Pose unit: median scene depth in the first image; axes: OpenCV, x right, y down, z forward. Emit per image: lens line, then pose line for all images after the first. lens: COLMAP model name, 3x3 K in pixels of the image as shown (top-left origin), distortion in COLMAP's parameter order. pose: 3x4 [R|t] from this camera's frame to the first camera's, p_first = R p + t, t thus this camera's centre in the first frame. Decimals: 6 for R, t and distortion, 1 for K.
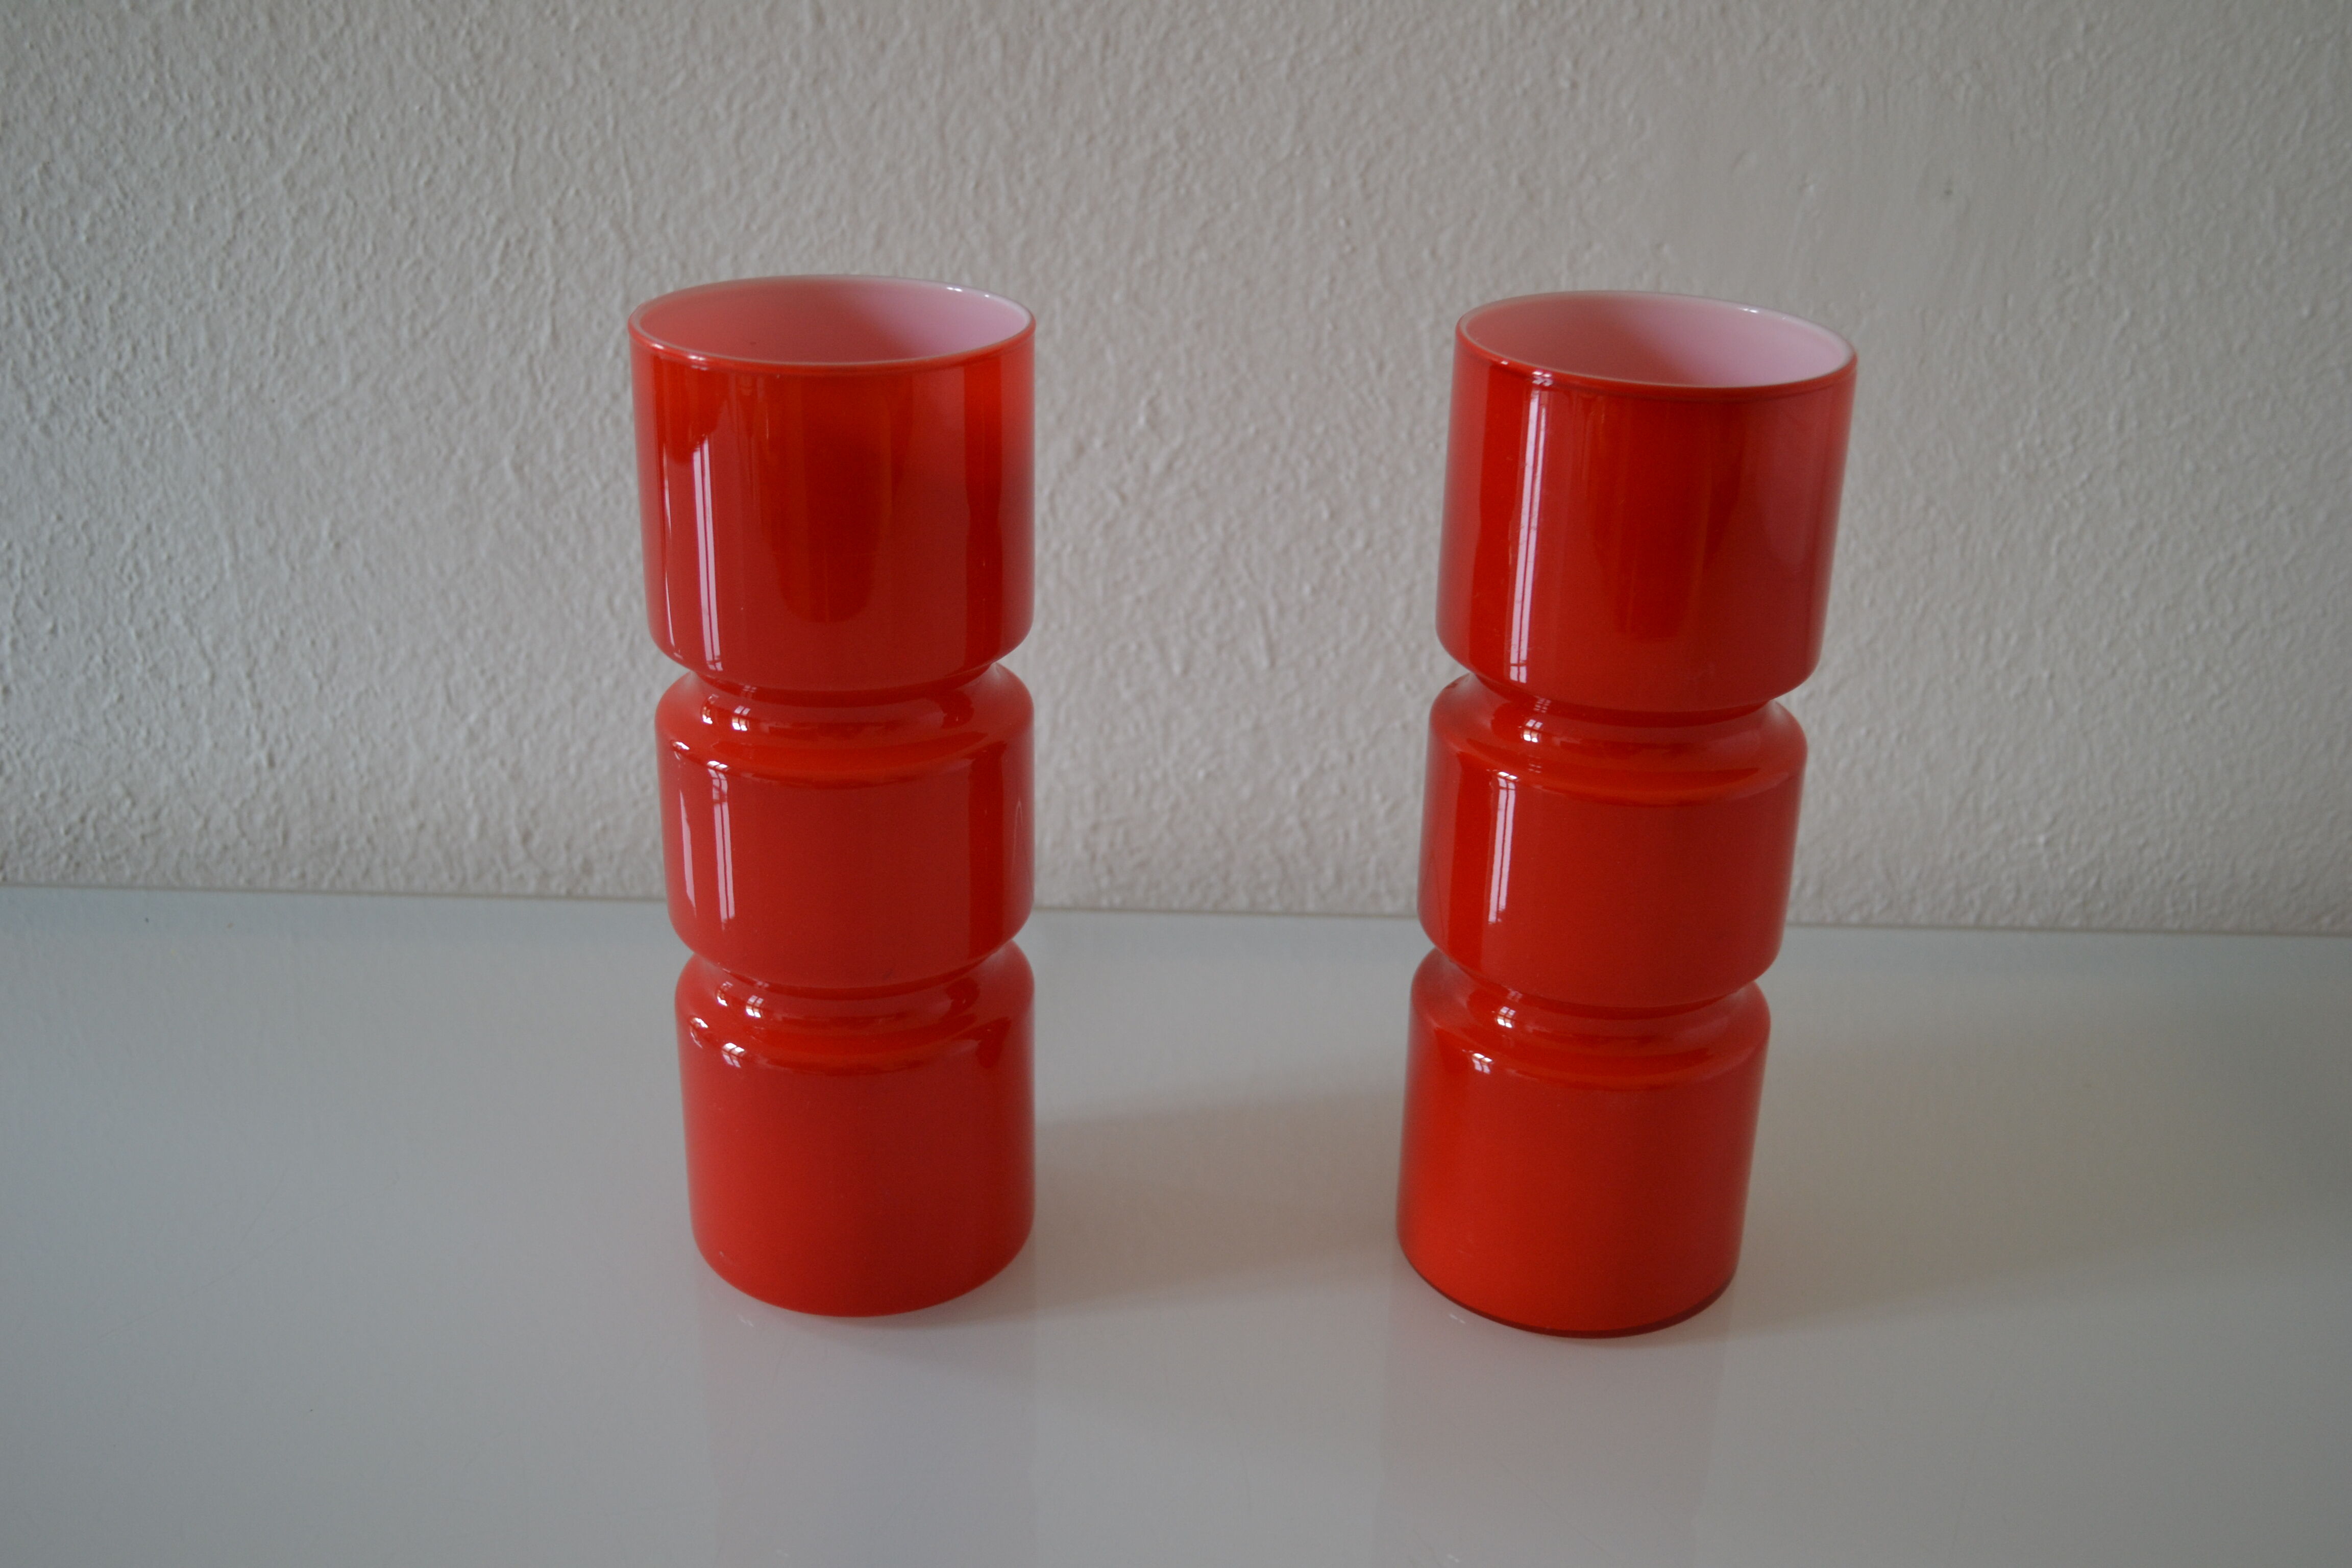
lens RADIAL K [[2469.8, 0, 1173.5], [0, 2469.8, 793.8], [0, 0, 1]] dist [-0.057189, 0.000000]
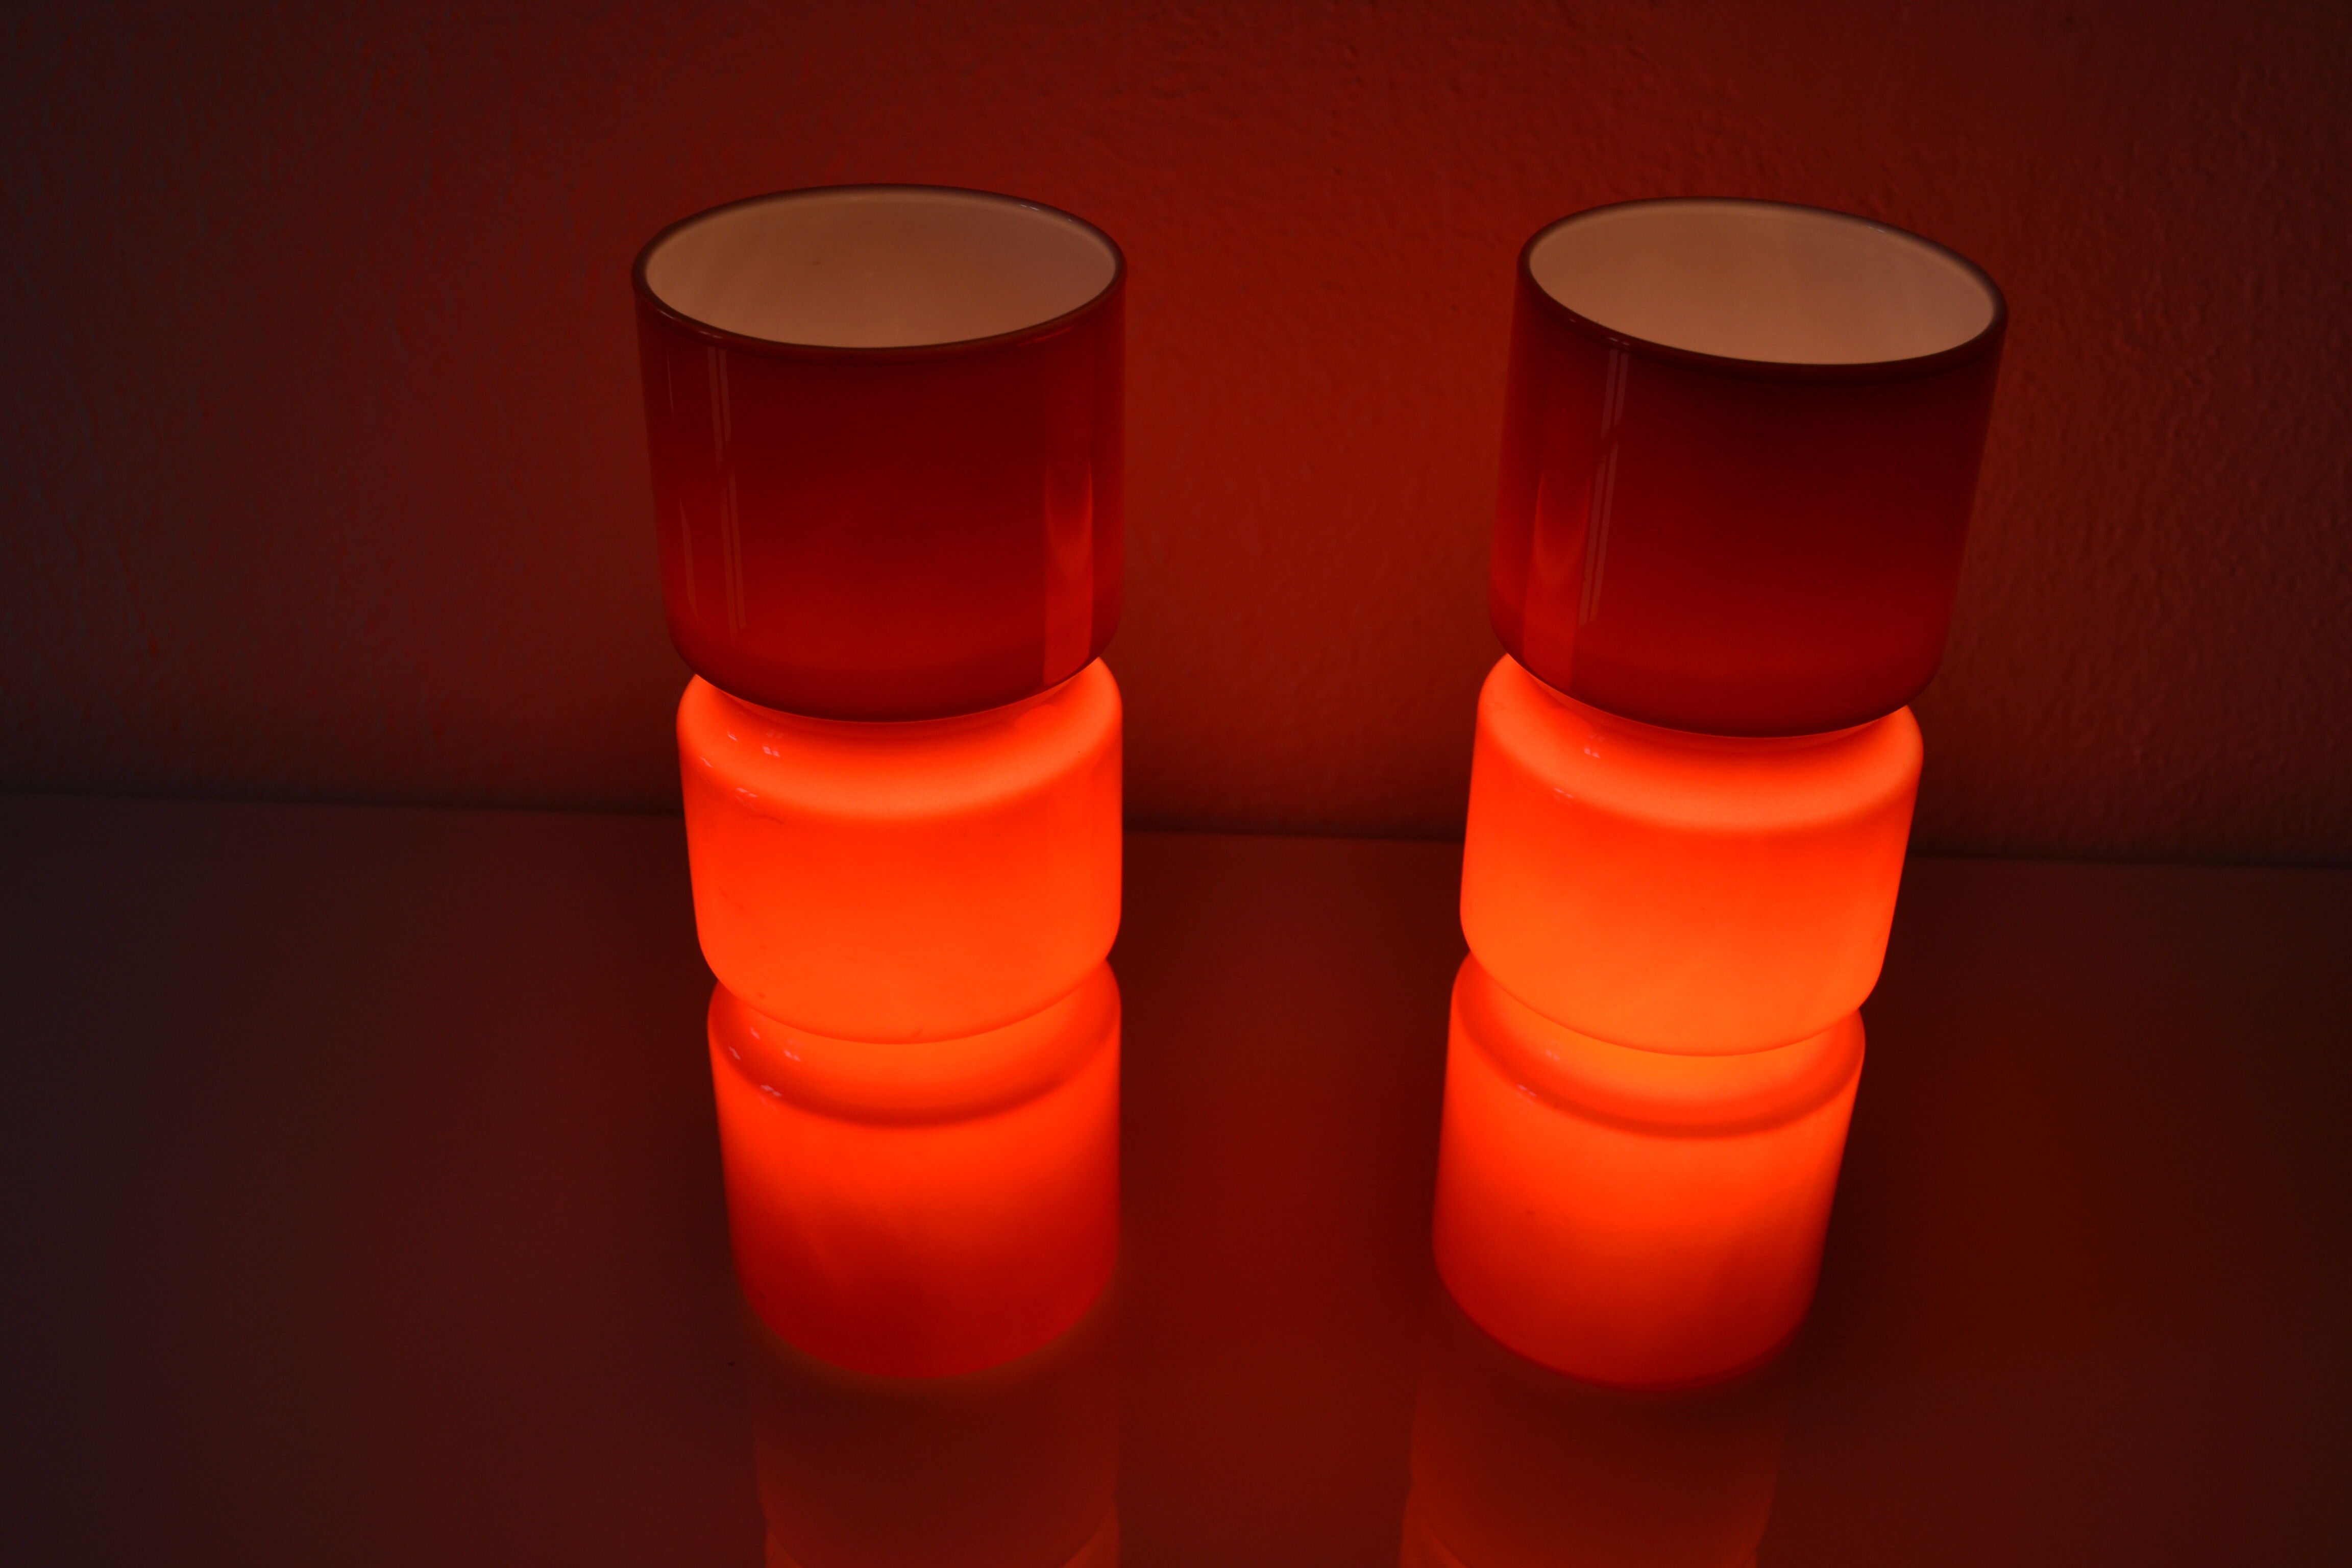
lens RADIAL K [[2502.8, 0, 1175.4], [0, 2502.8, 789.3], [0, 0, 1]] dist [-0.052443, 0.000000]
pose [[0.999544, 0.011037, -0.028111, 0.034355], [-0.007193, 0.991045, 0.133335, -0.089249], [0.029331, -0.133071, 0.990672, 0.107253]]
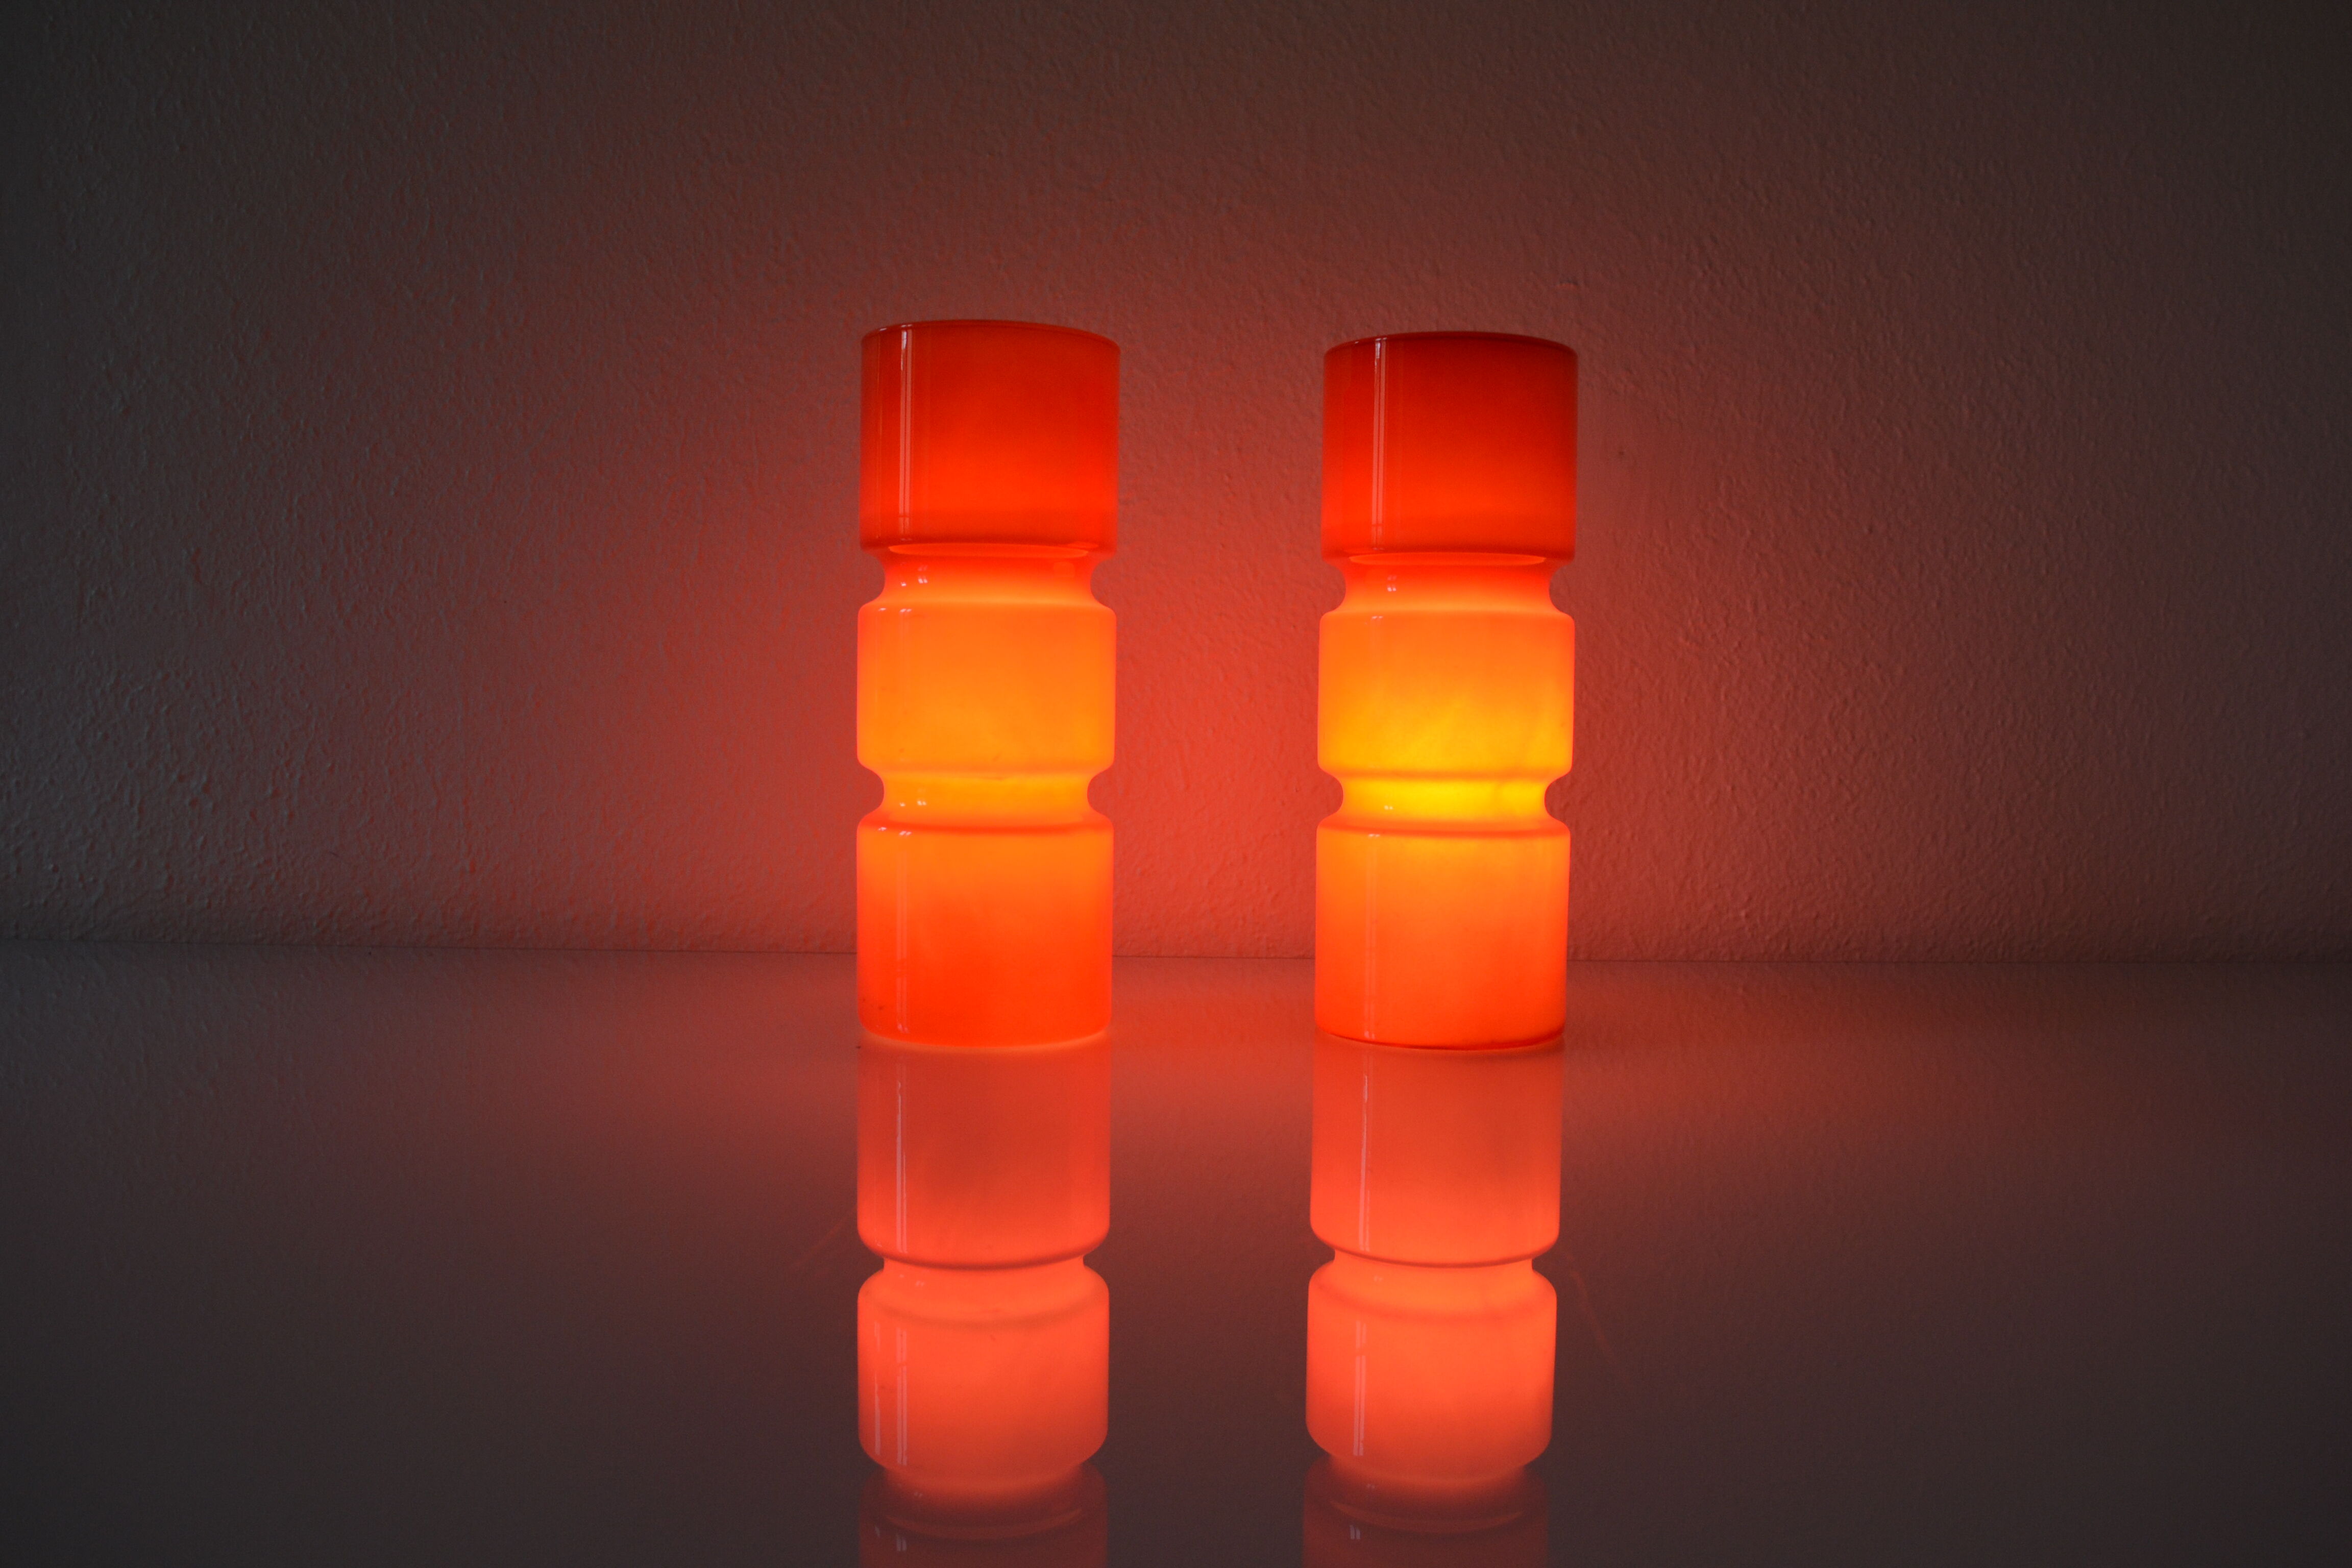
lens RADIAL K [[1835.3, 0, 1181.7], [0, 1835.3, 791.3], [0, 0, 1]] dist [-0.084109, 0.016104]
pose [[0.999738, -0.009168, 0.020966, 0.014906], [0.016100, 0.932897, -0.359784, 0.337371], [-0.016260, 0.360027, 0.932800, 0.016116]]
